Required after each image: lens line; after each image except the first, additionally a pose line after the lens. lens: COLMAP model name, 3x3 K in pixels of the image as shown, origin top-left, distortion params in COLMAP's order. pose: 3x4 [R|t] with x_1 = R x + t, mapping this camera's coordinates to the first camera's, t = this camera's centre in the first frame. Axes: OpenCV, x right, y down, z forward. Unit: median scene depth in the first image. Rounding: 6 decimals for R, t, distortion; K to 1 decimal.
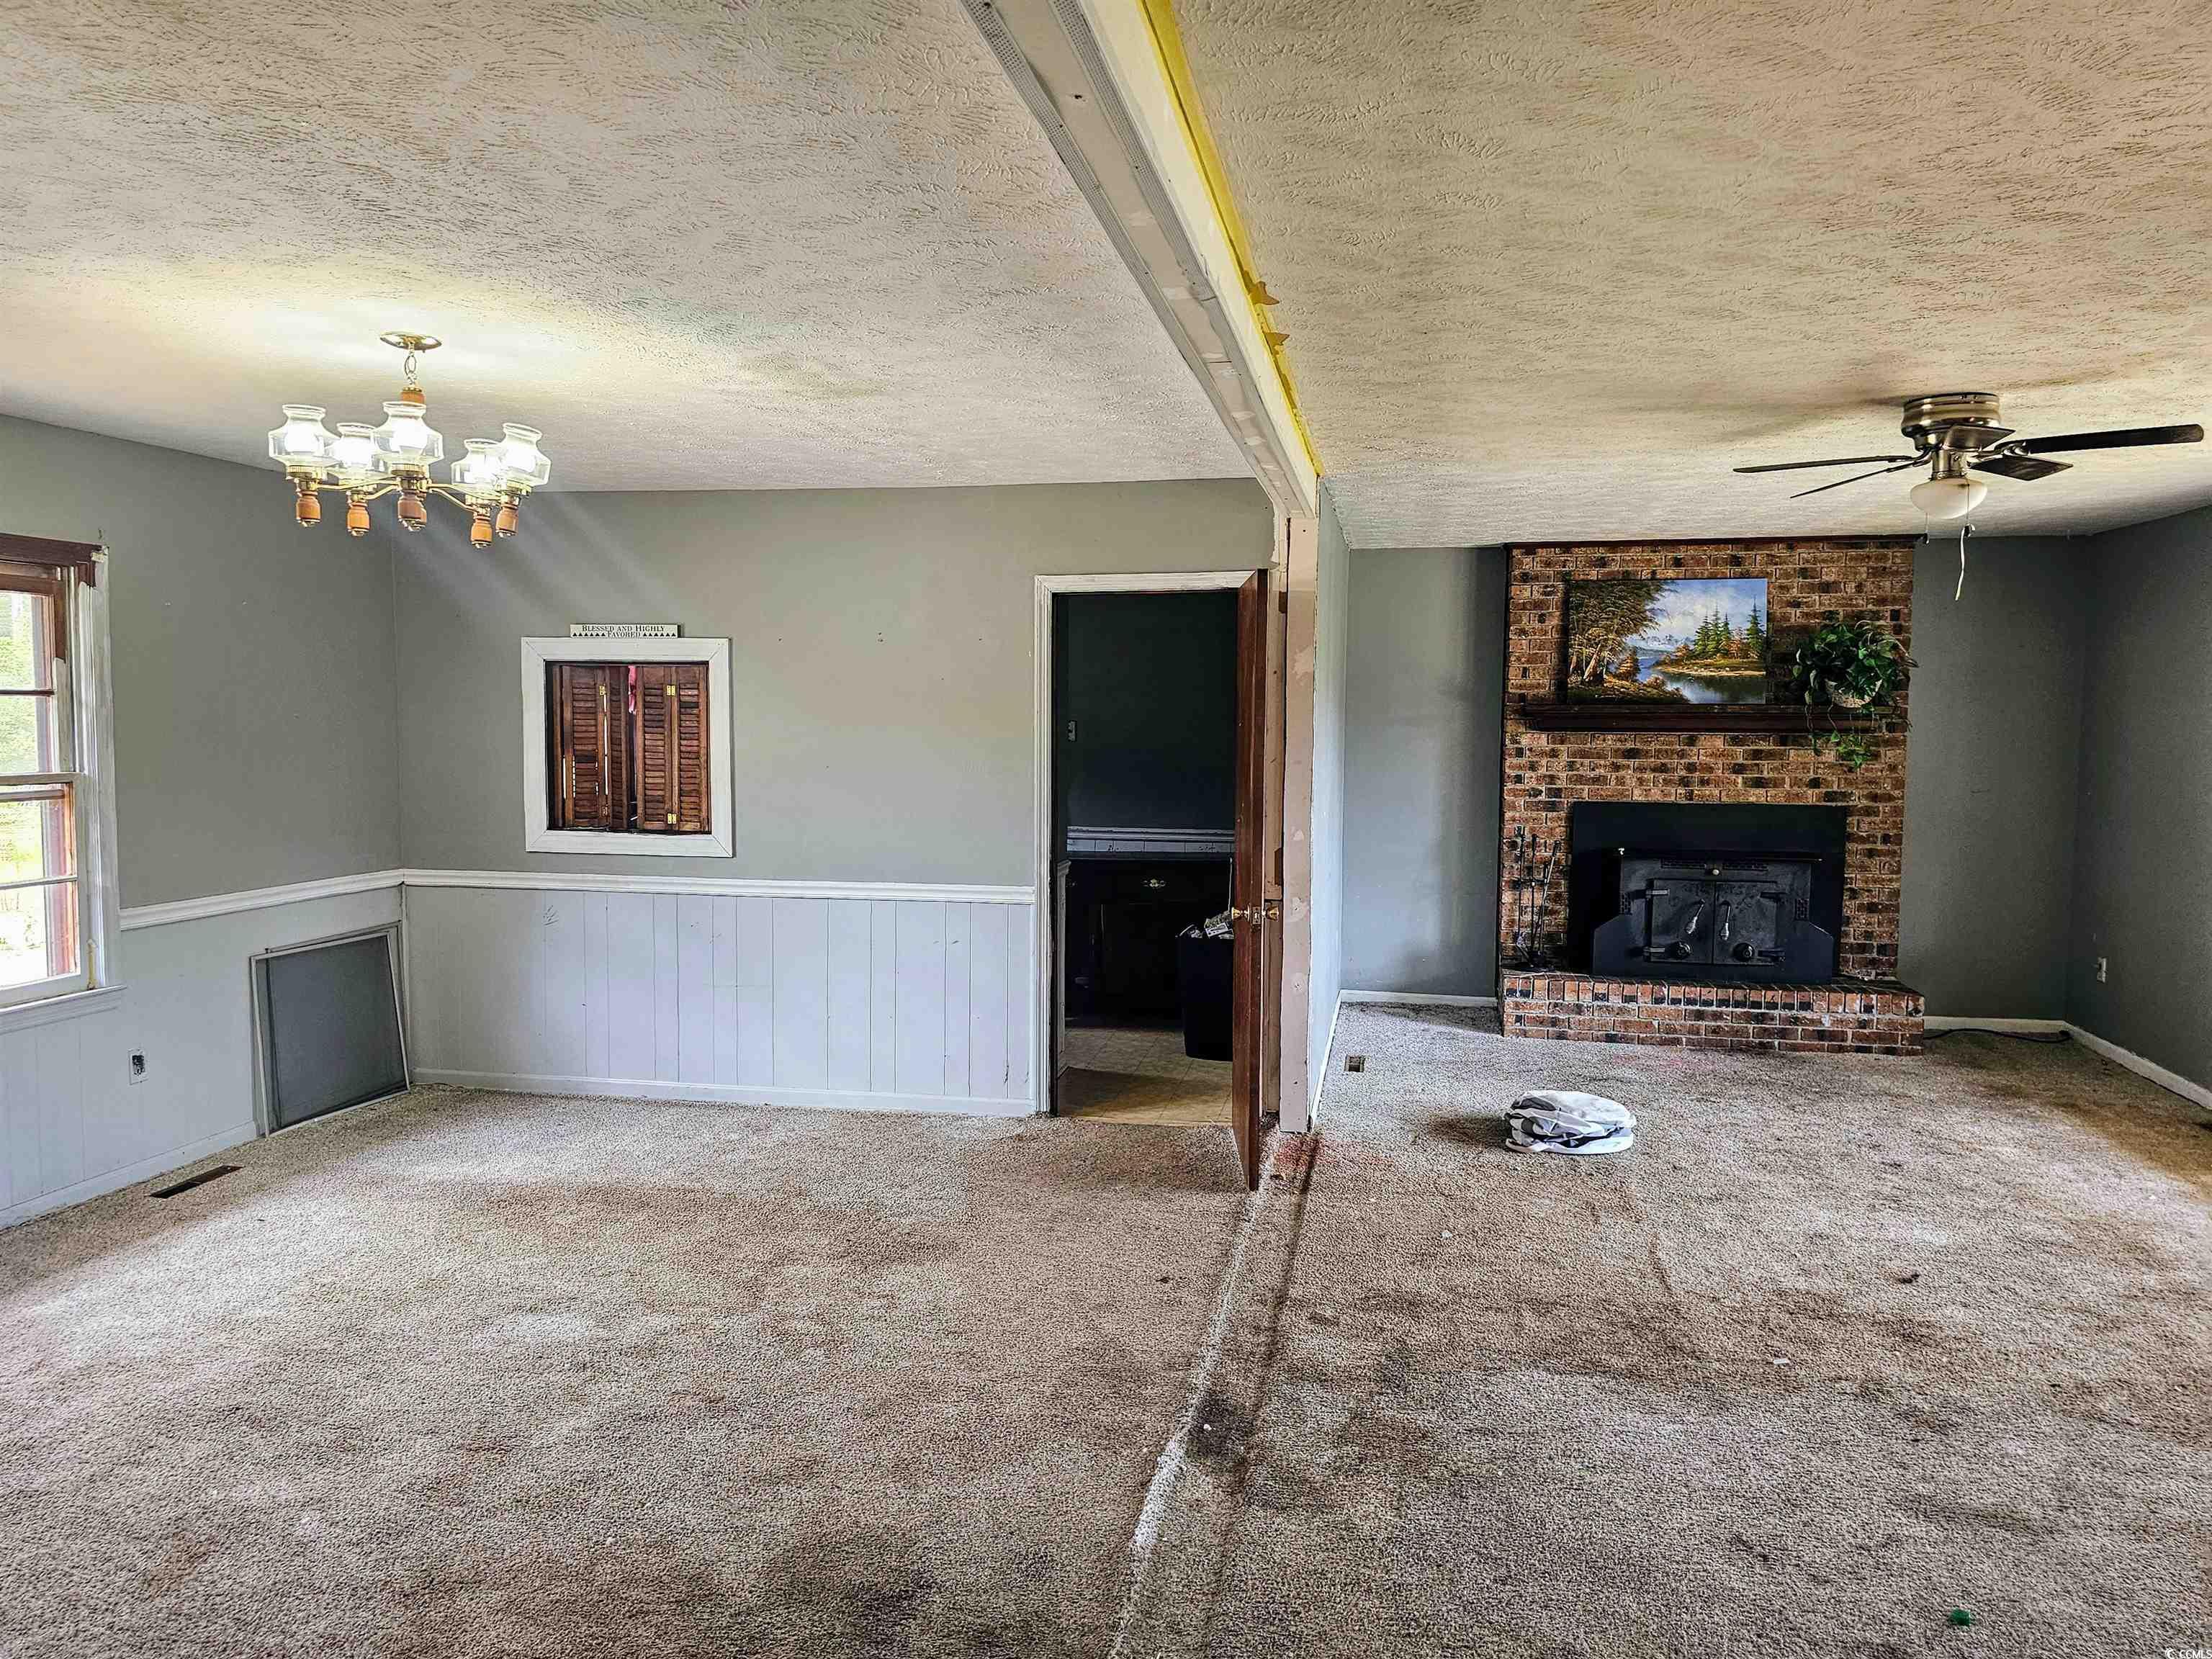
lens RADIAL K [[1488.5, 0, 1116.7], [0, 1488.5, 822.9], [0, 0, 1]] dist [0.057054, -0.069082]
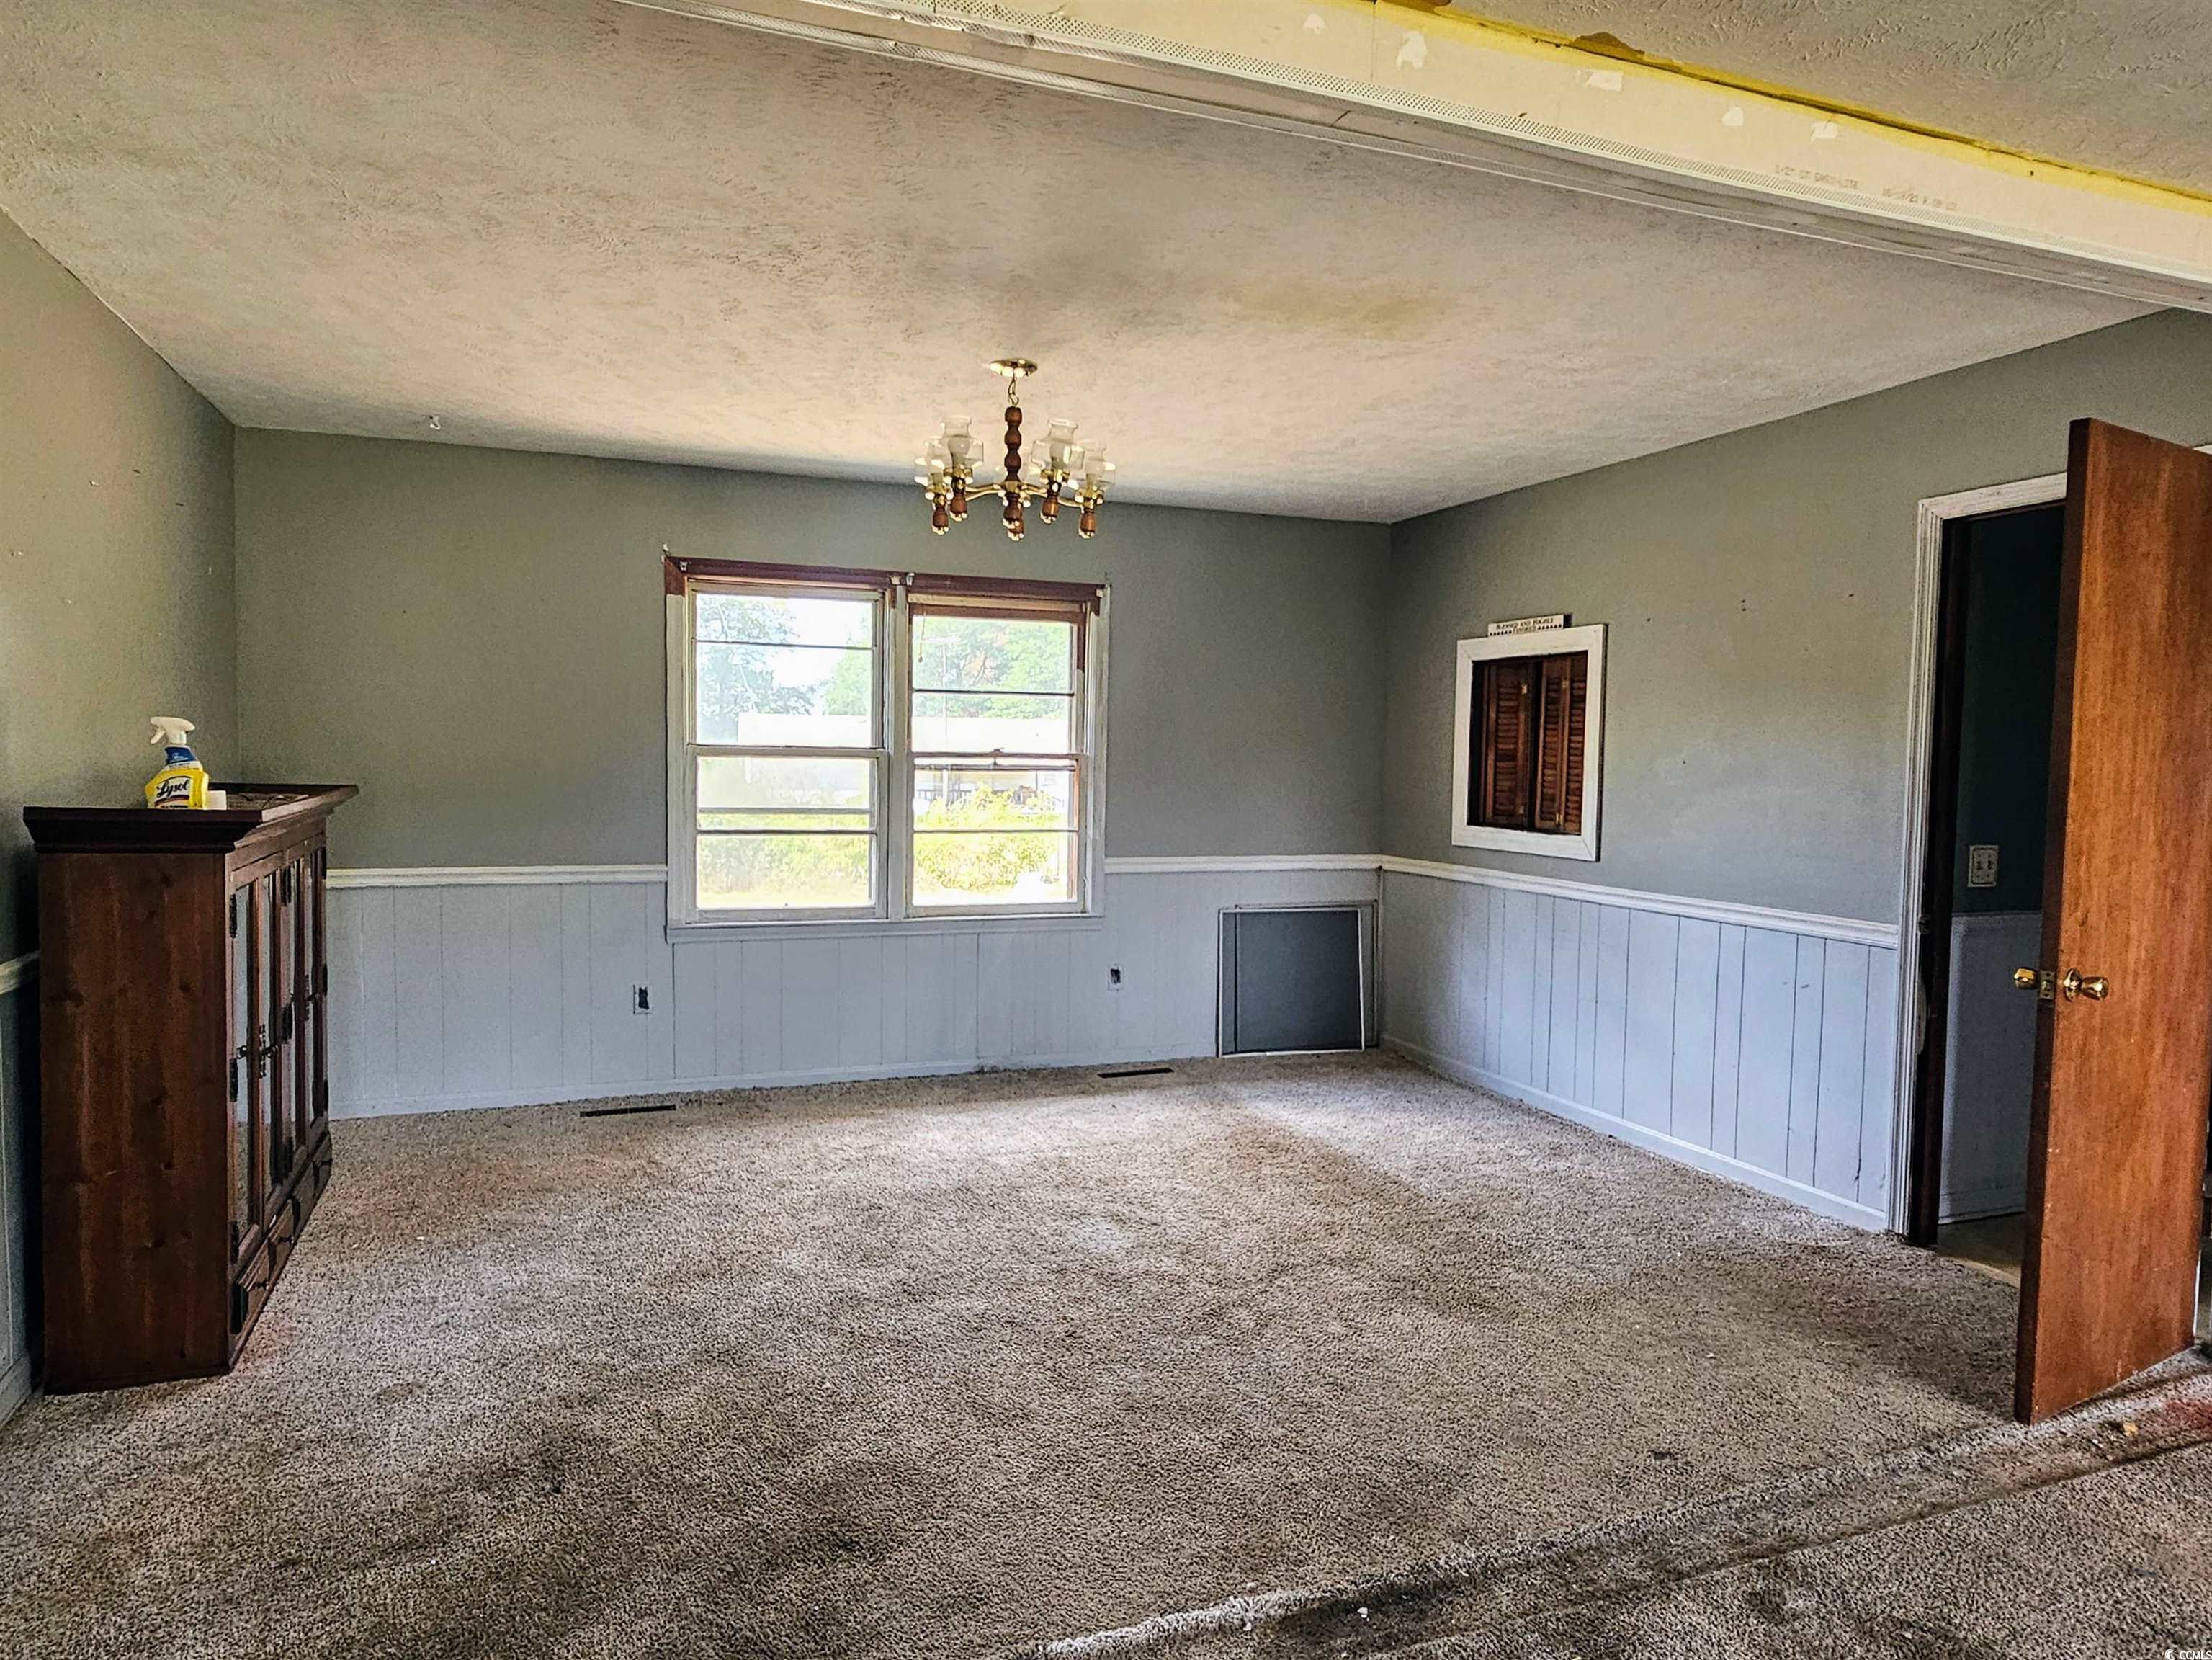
lens RADIAL K [[1366.3, 0, 1106.0], [0, 1366.3, 830.0], [0, 0, 1]] dist [0.003418, -0.000134]
pose [[0.528409, 0.047768, -0.847645, 0.247405], [-0.073372, 0.997250, 0.010460, 0.014408], [0.845814, 0.056666, 0.530460, 0.243656]]
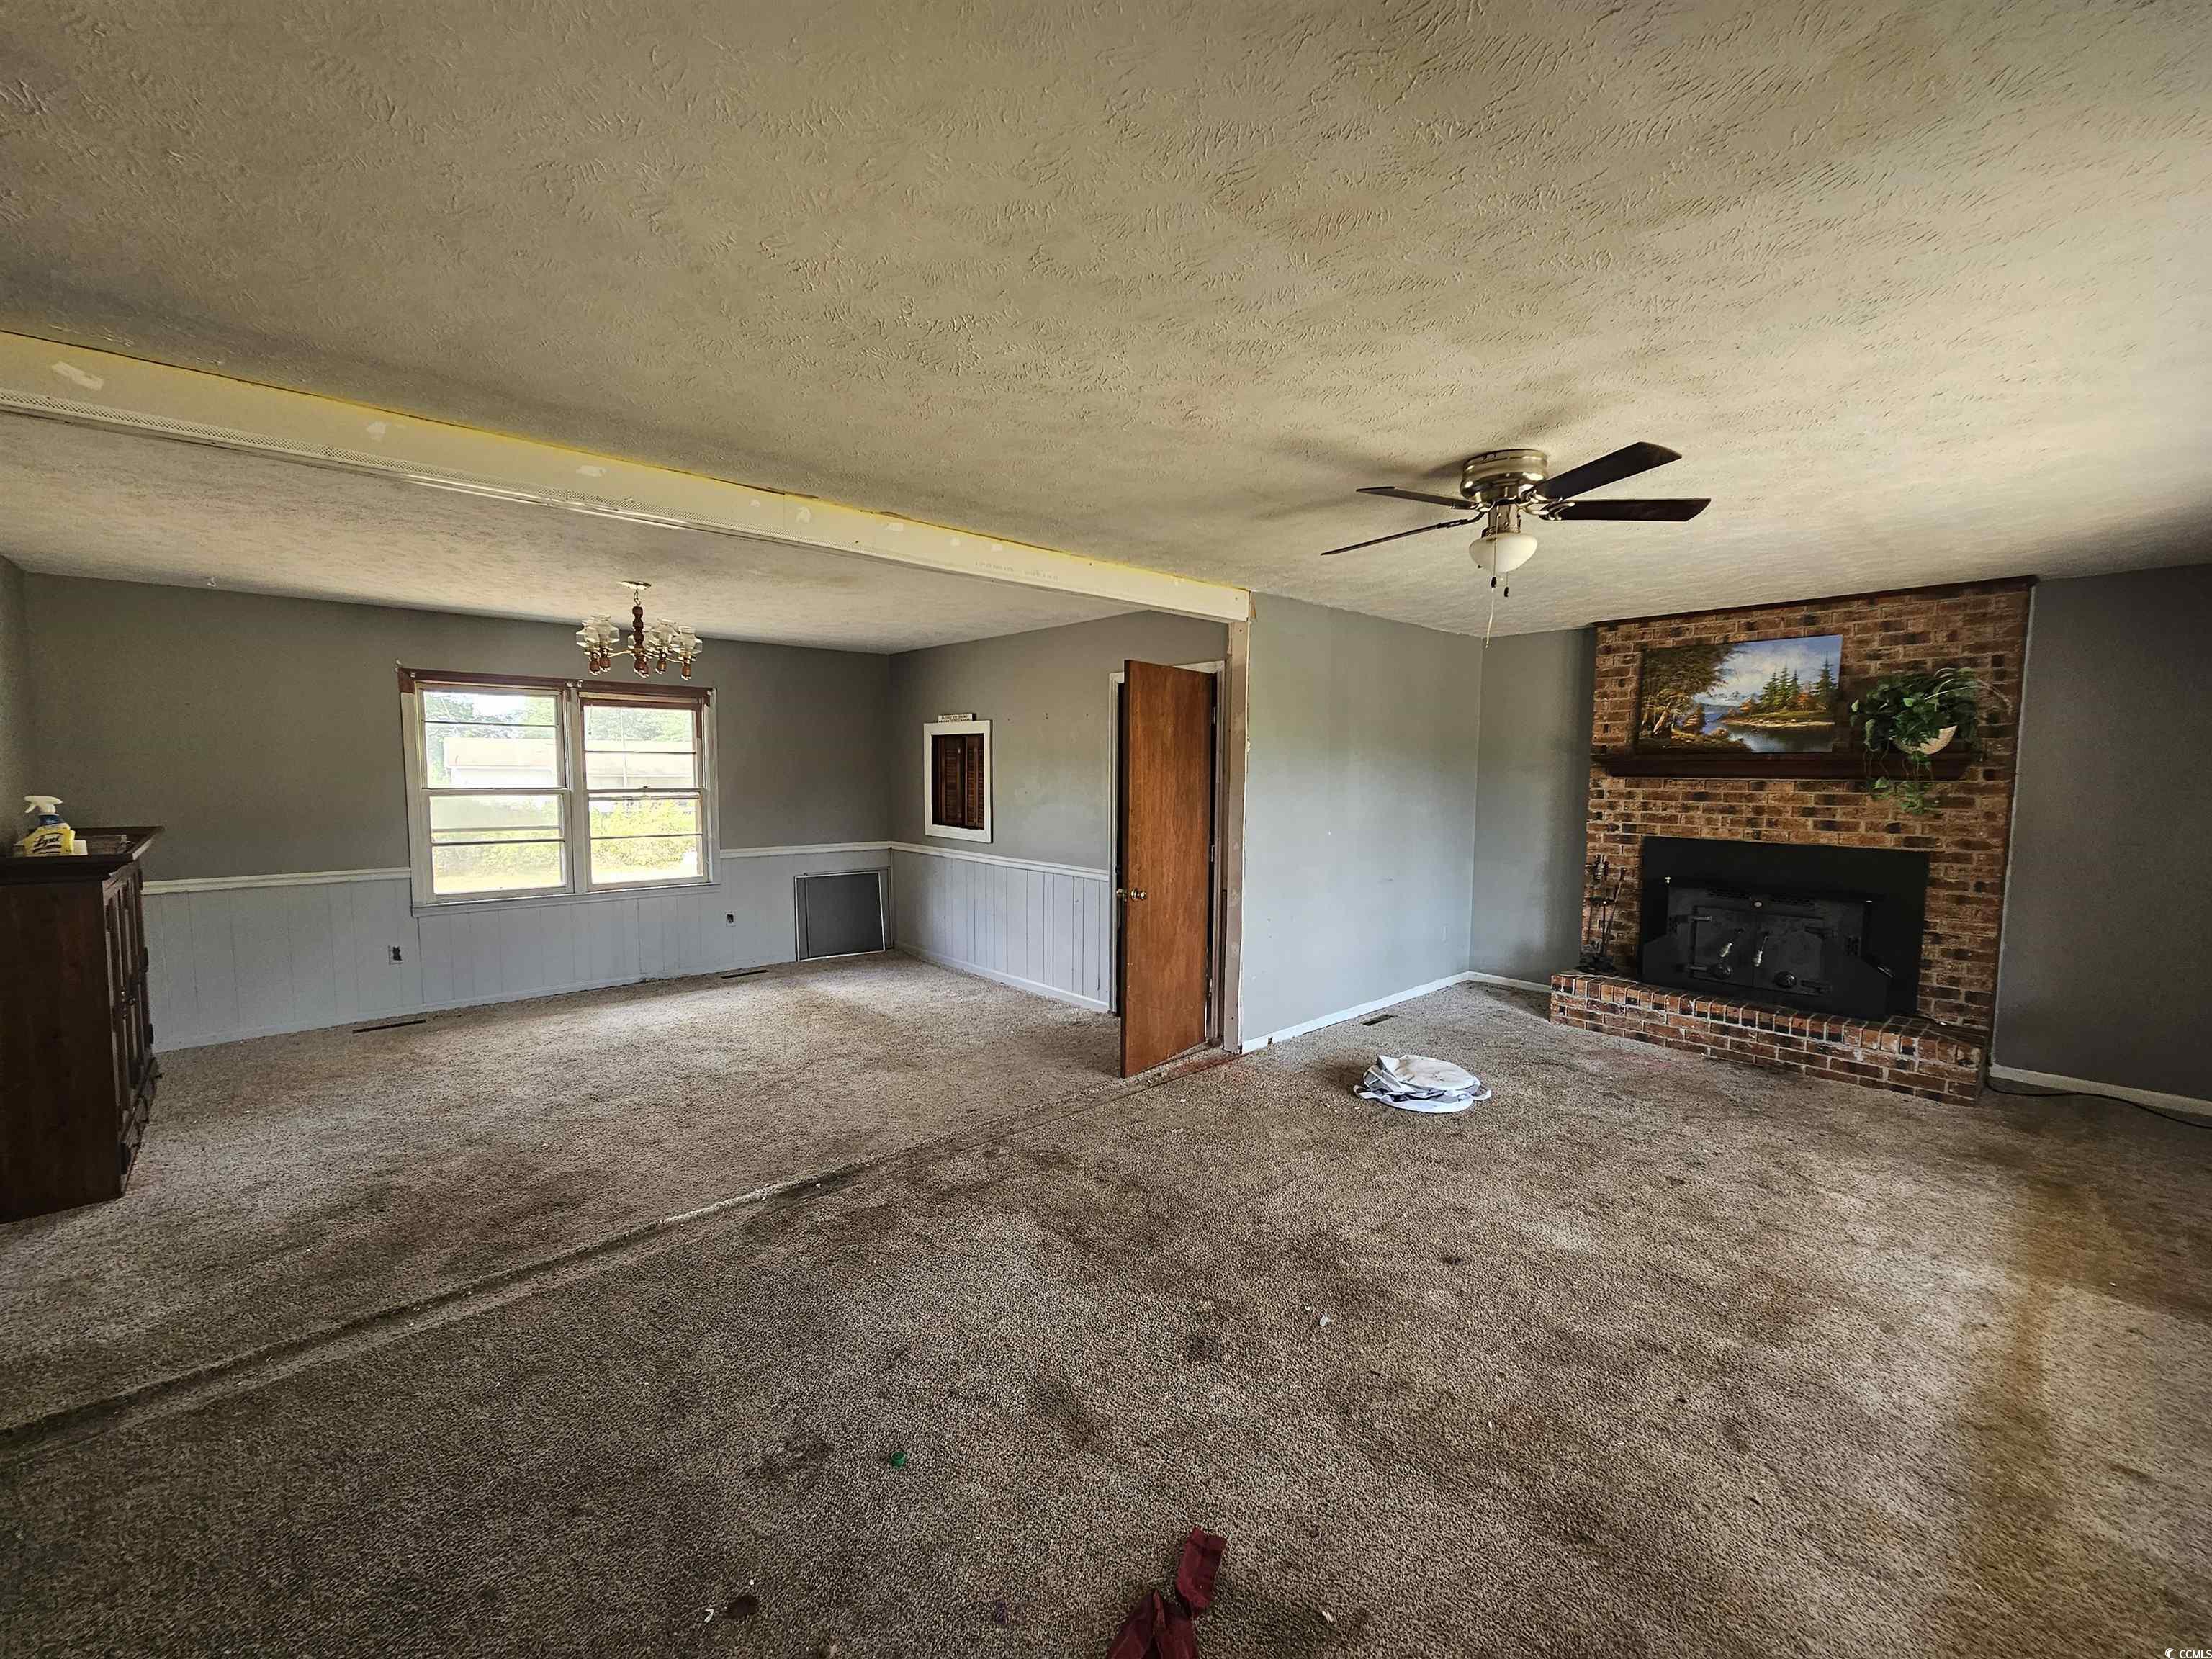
lens RADIAL K [[899.2, 0, 1104.3], [0, 899.2, 843.4], [0, 0, 1]] dist [-0.000318, 0.000306]
pose [[0.799642, 0.049877, -0.598402, 0.411654], [-0.045725, 0.998709, 0.022140, -0.004914], [0.598734, 0.009658, 0.800890, 0.180731]]
